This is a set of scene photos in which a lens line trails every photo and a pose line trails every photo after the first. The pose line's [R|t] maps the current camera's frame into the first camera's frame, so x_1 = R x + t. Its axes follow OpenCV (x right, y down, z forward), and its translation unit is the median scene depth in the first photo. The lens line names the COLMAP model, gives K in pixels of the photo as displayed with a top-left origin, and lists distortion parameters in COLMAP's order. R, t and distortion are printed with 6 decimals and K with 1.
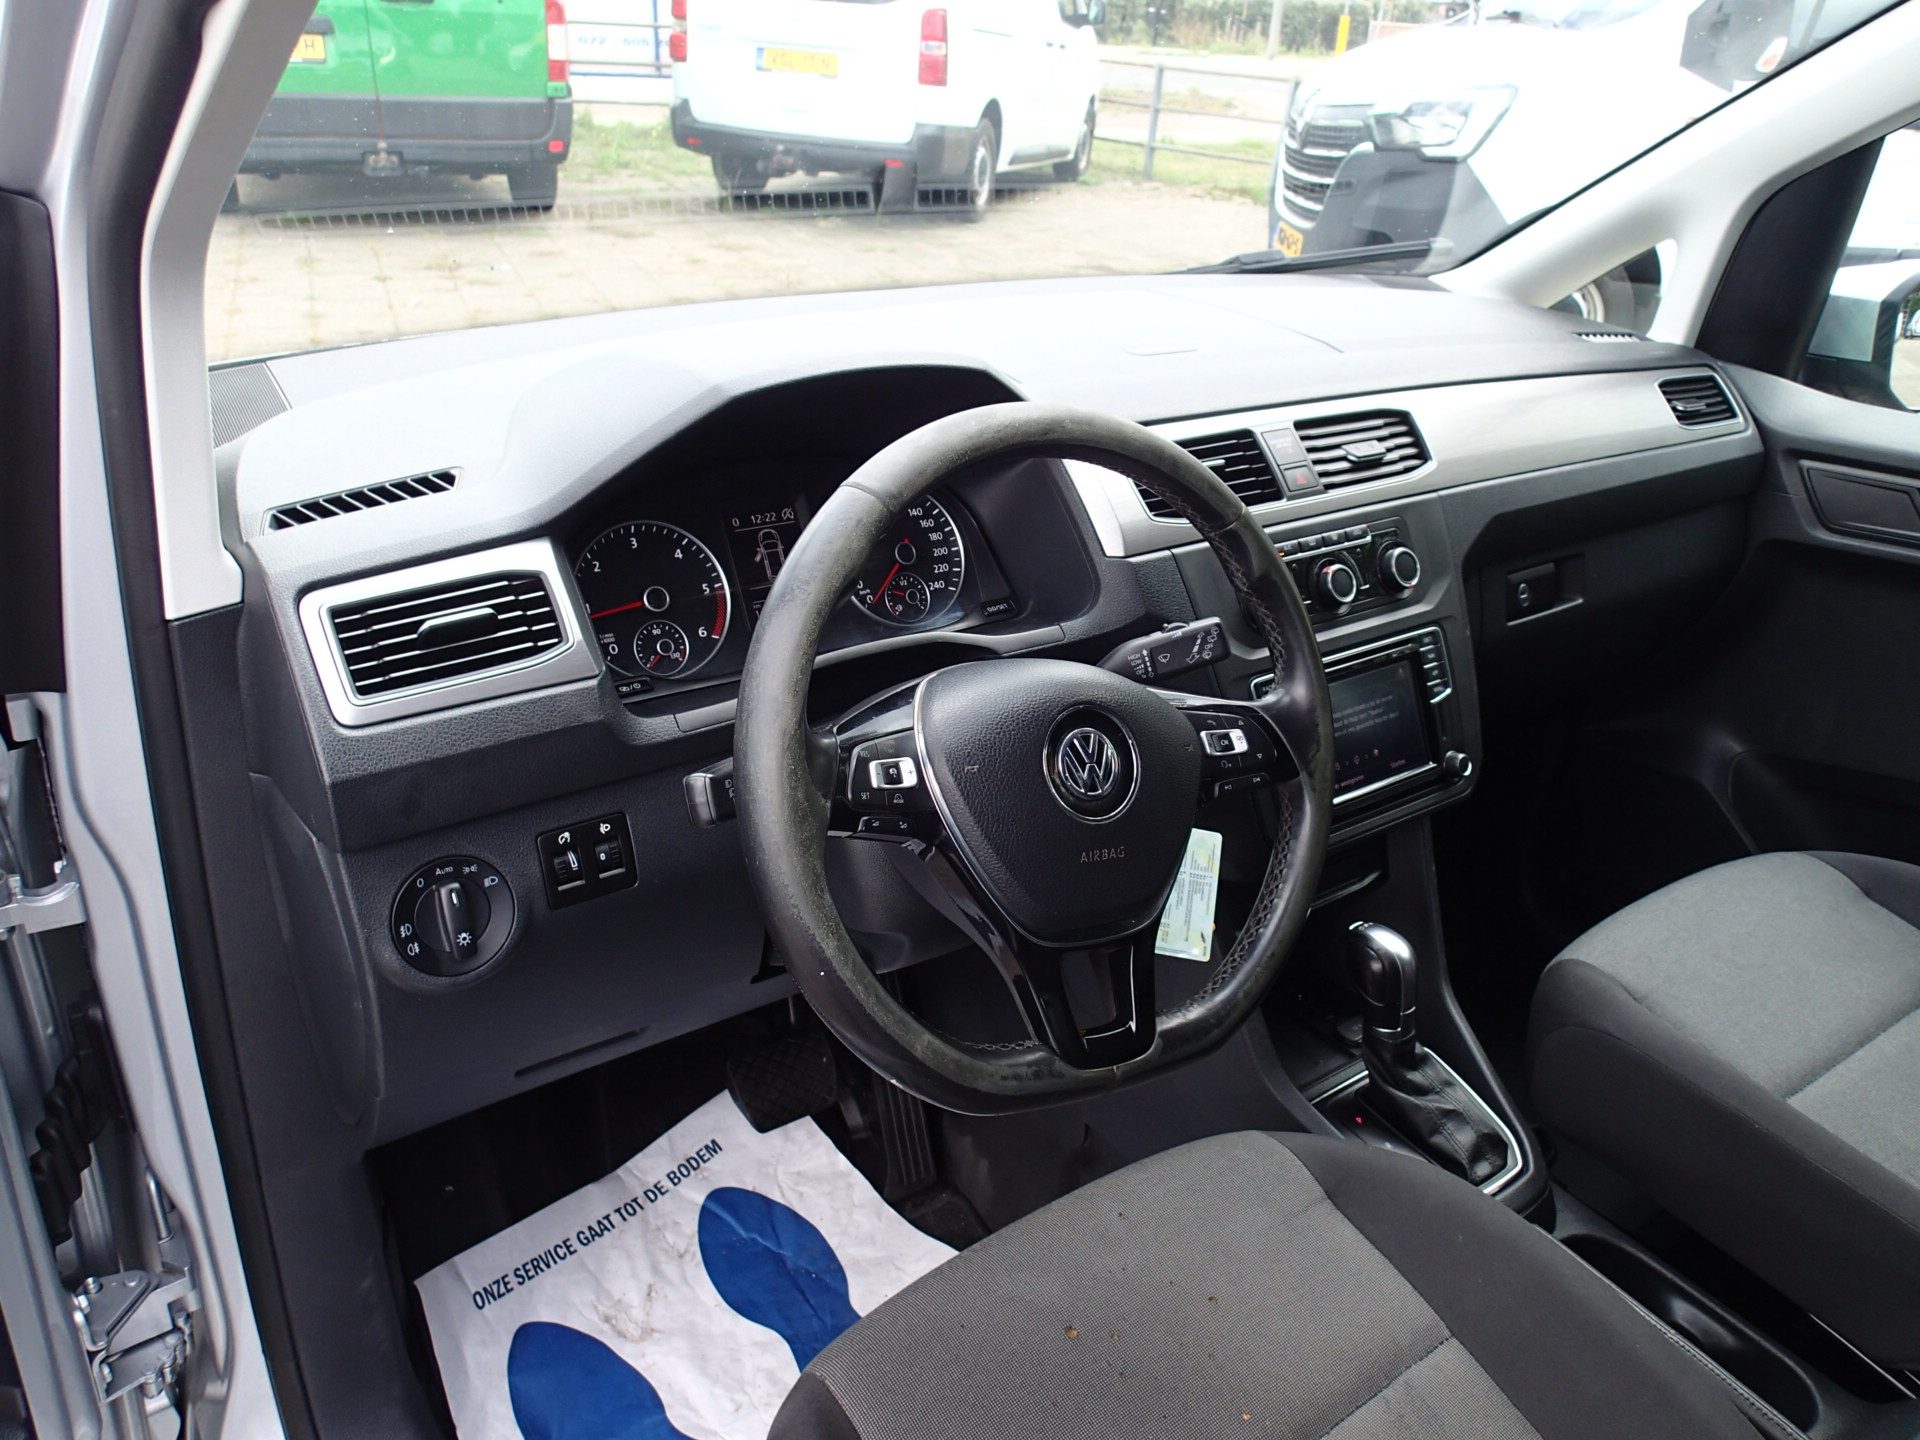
lens RADIAL K [[1425.3, 0, 970.7], [0, 1425.3, 716.1], [0, 0, 1]] dist [0.006891, -0.010460]
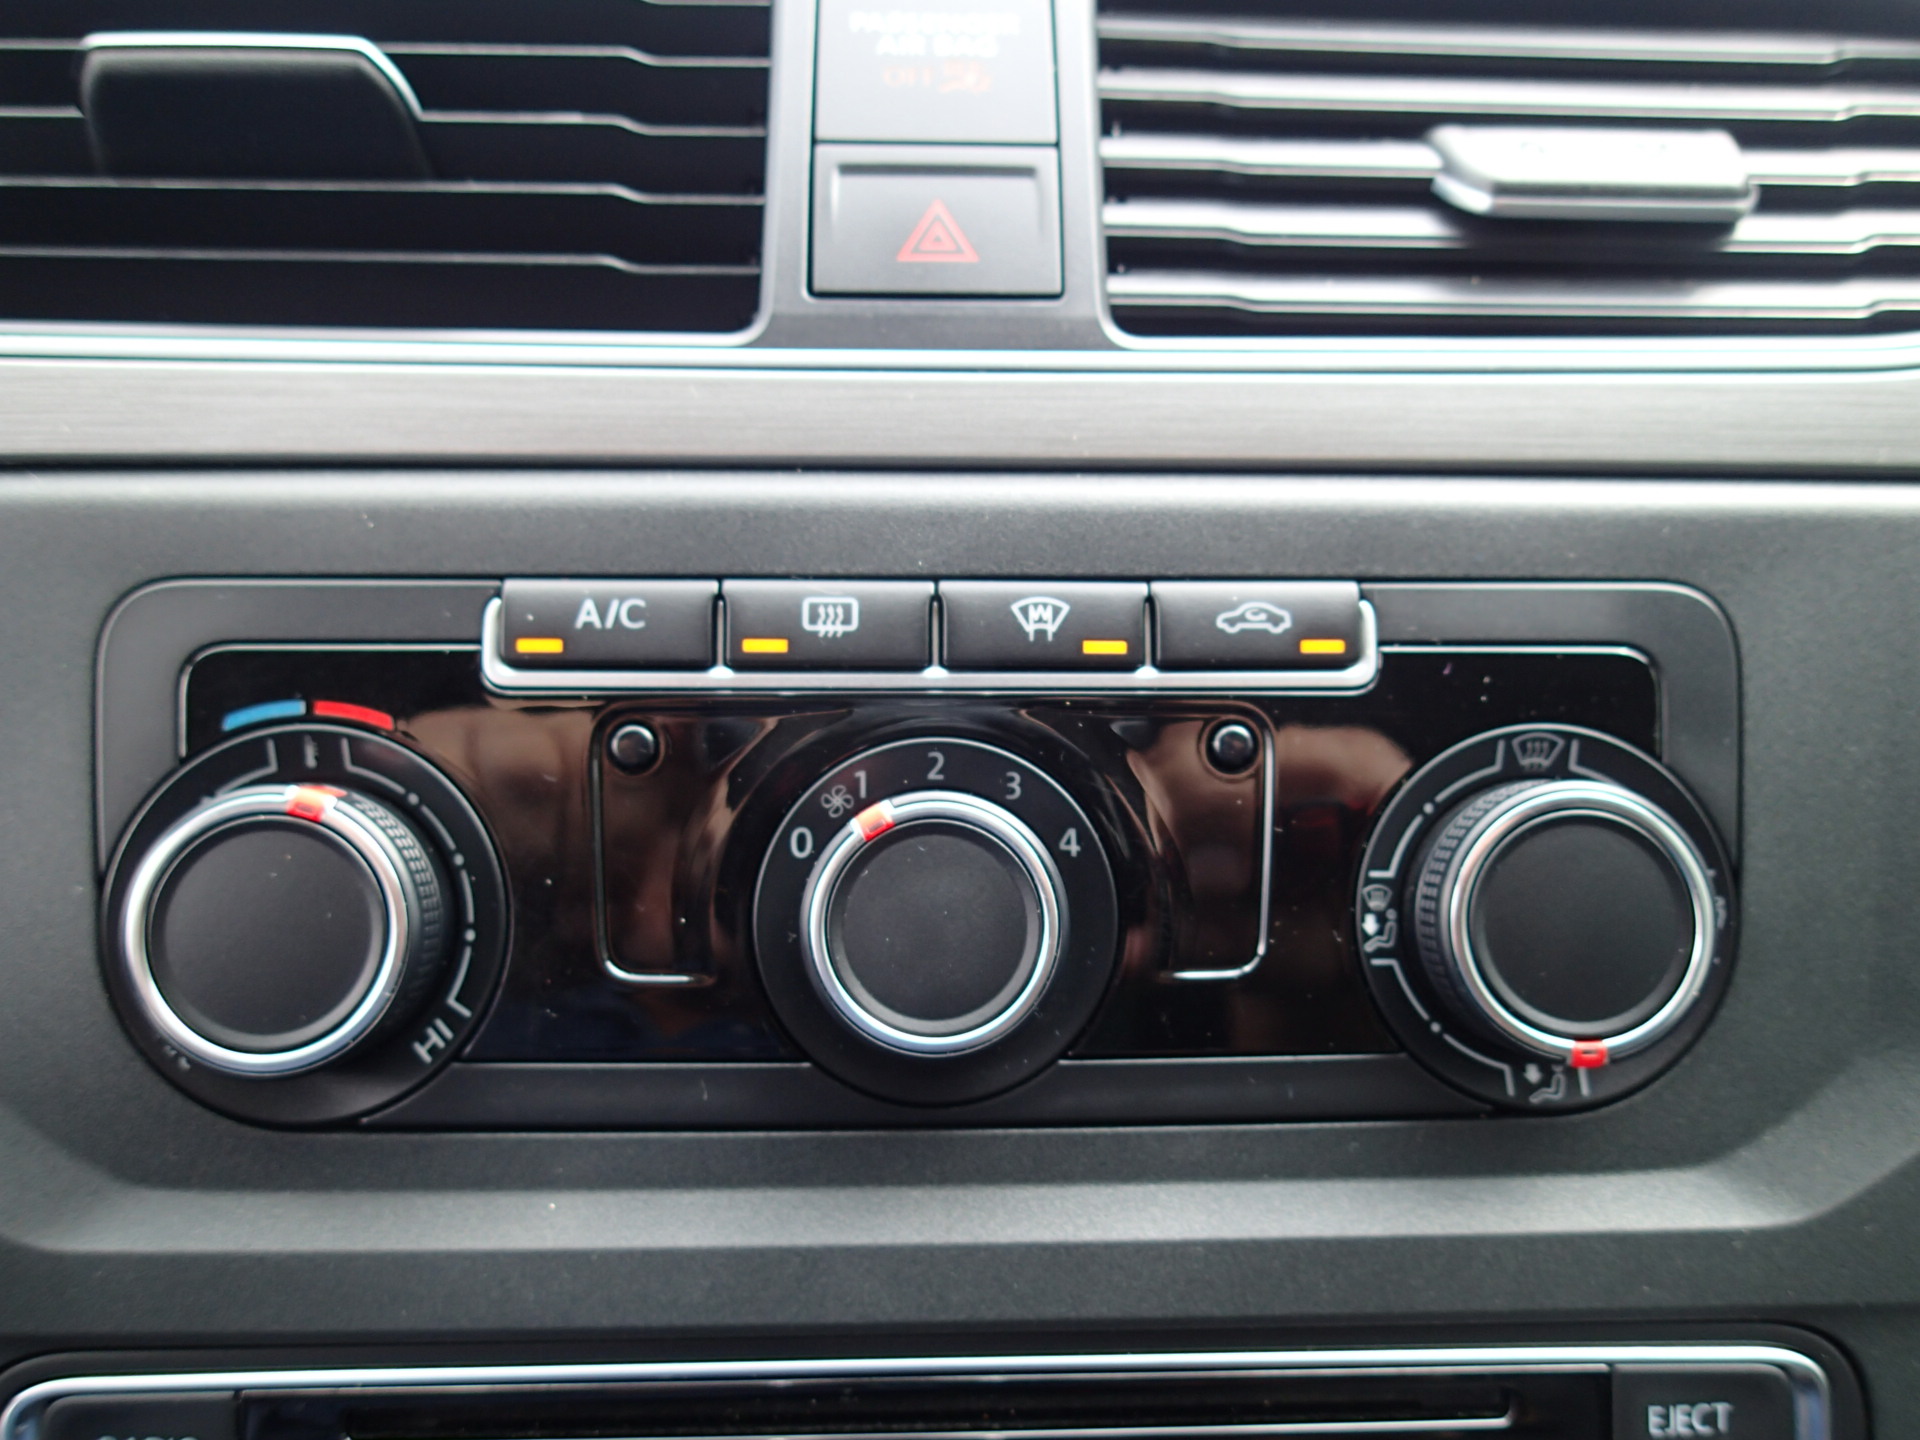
lens RADIAL K [[1425.3, 0, 964.9], [0, 1425.3, 714.9], [0, 0, 1]] dist [0.006891, -0.010460]
pose [[0.831529, 0.223033, -0.508739, 0.335452], [-0.223253, 0.972813, 0.061580, -0.124783], [0.508643, 0.062372, 0.858715, 0.874546]]
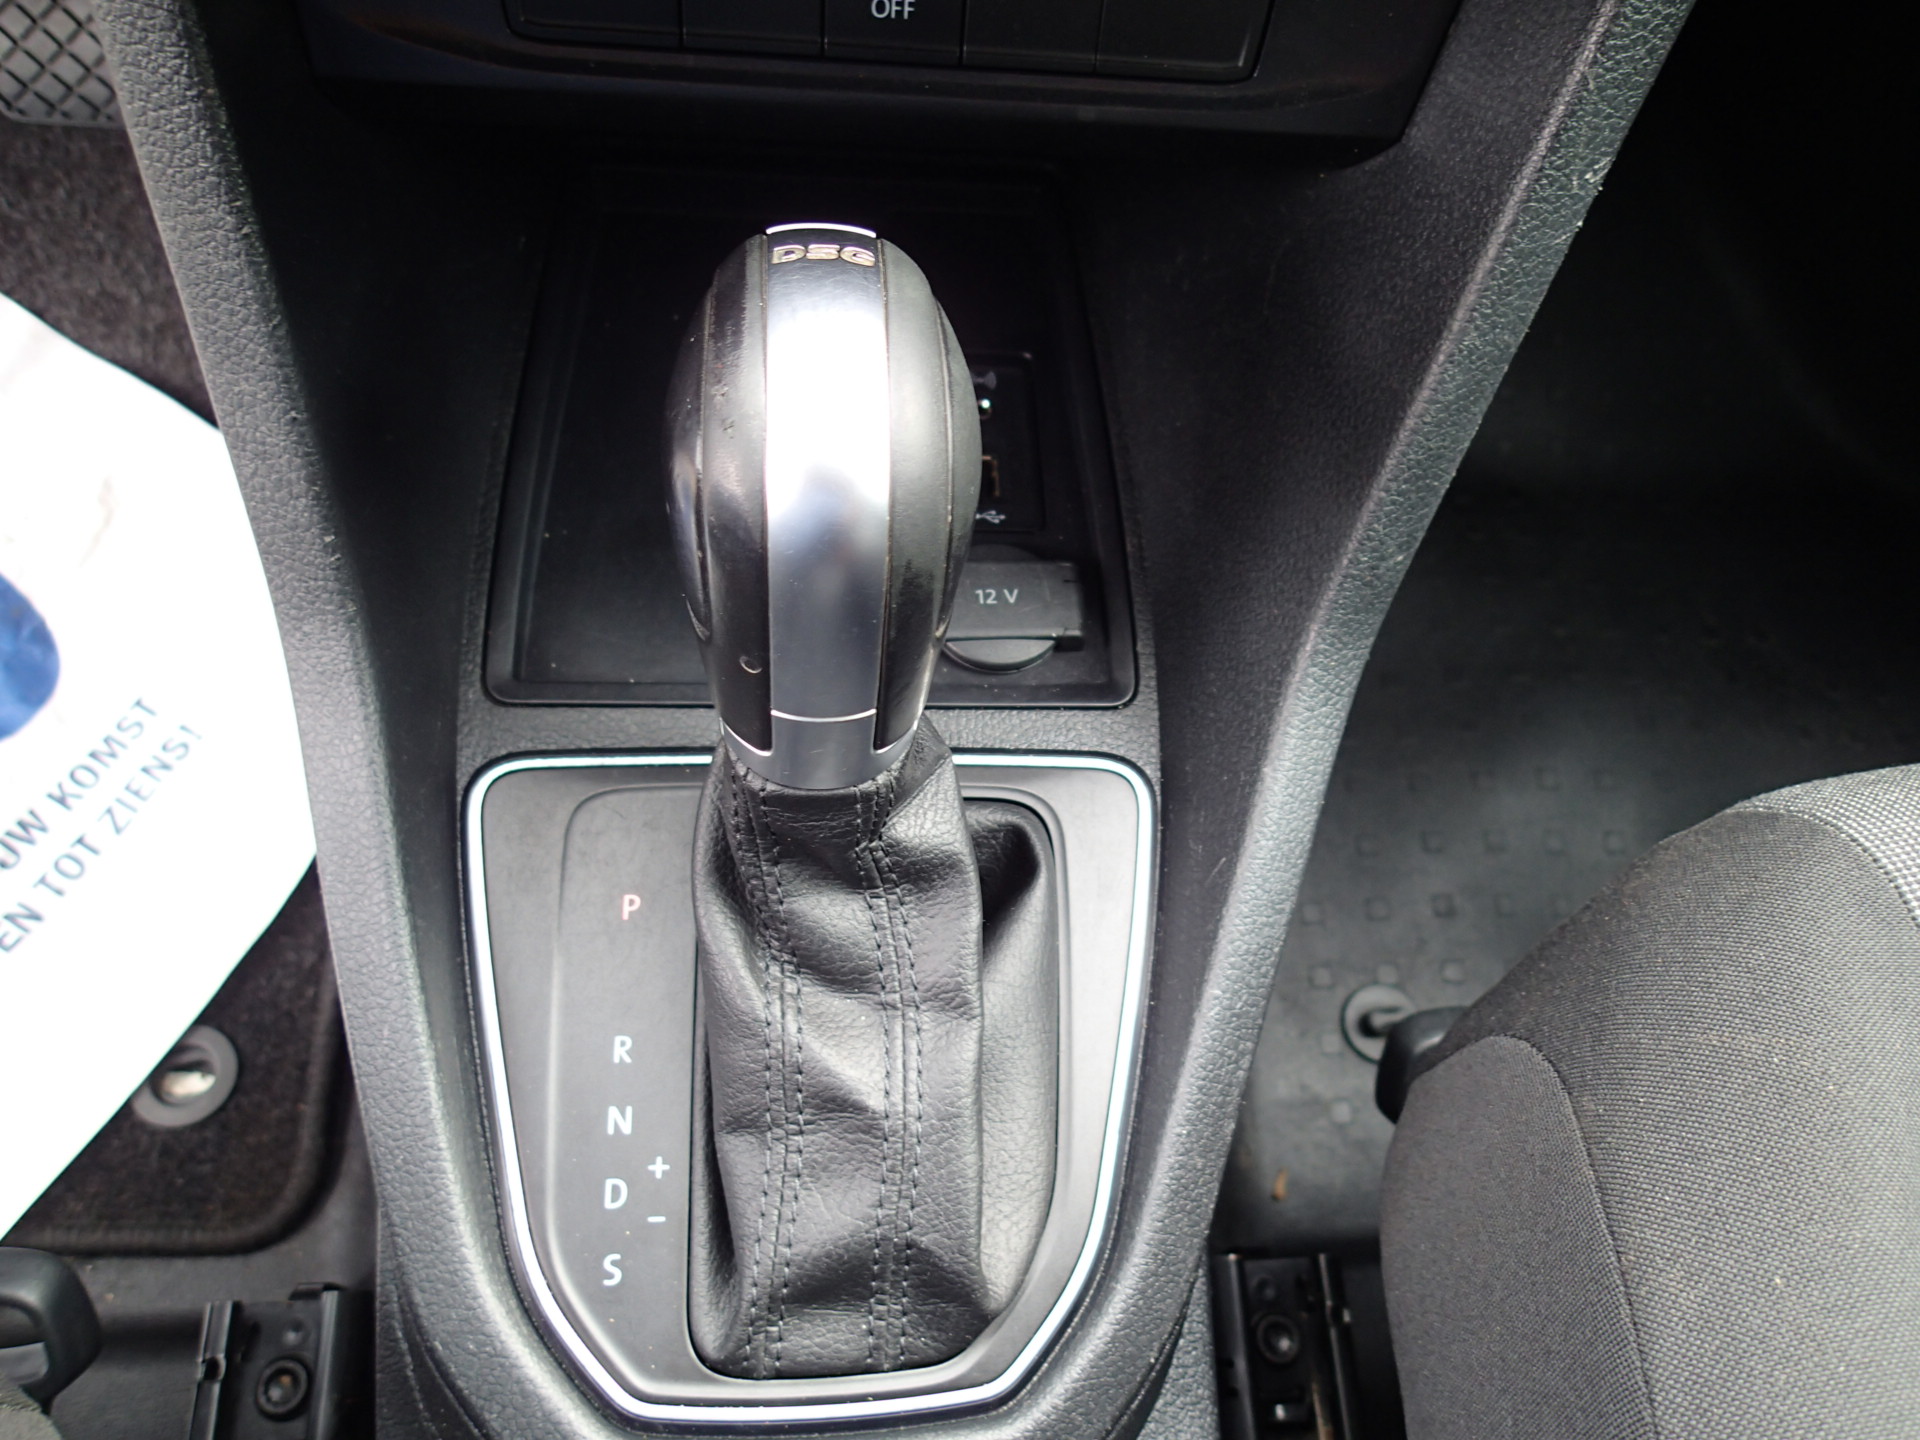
lens RADIAL K [[1425.3, 0, 966.6], [0, 1425.3, 717.4], [0, 0, 1]] dist [0.006891, -0.010460]
pose [[0.841860, 0.506401, -0.186628, 0.369049], [-0.305263, 0.731967, 0.609129, 0.073958], [0.445069, -0.455831, 0.770799, 0.859341]]
